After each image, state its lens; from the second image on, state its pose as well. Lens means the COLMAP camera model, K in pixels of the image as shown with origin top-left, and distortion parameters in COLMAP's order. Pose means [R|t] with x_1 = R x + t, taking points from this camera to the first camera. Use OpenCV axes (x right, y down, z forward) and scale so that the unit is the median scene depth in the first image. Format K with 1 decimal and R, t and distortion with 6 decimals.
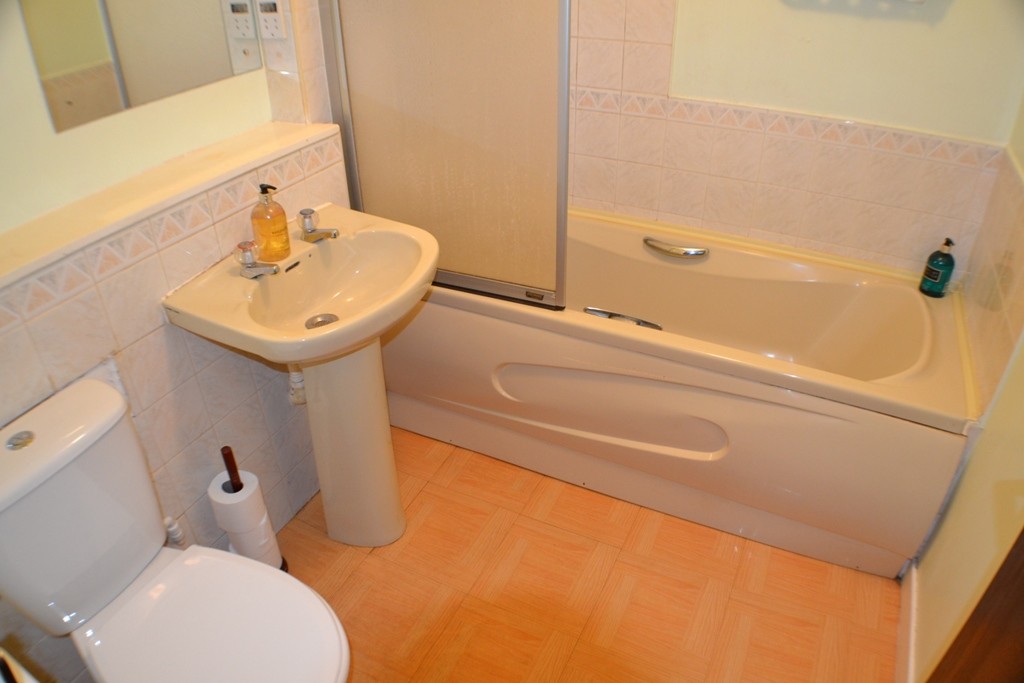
lens RADIAL K [[691.3, 0, 512.0], [0, 691.3, 341.5], [0, 0, 1]] dist [-0.145384, 0.006057]
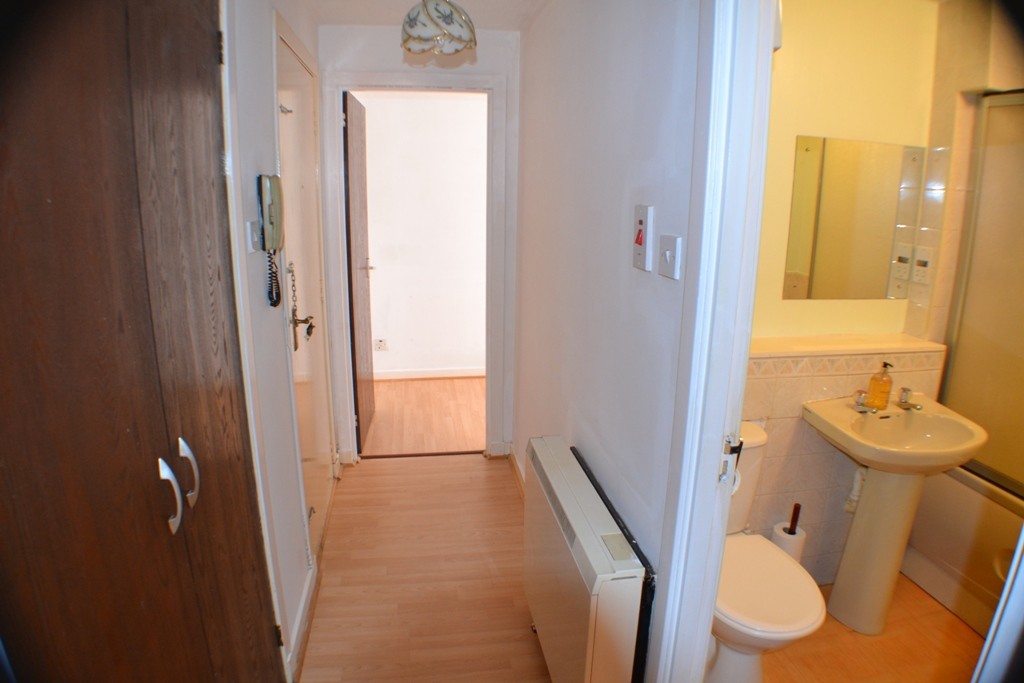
lens RADIAL K [[612.3, 0, 512.0], [0, 612.3, 341.5], [0, 0, 1]] dist [-0.117963, 0.000847]
pose [[0.591745, 0.224298, -0.774292, 0.168290], [-0.454858, 0.885904, -0.090991, 0.248476], [0.665539, 0.406036, 0.626253, -0.484556]]
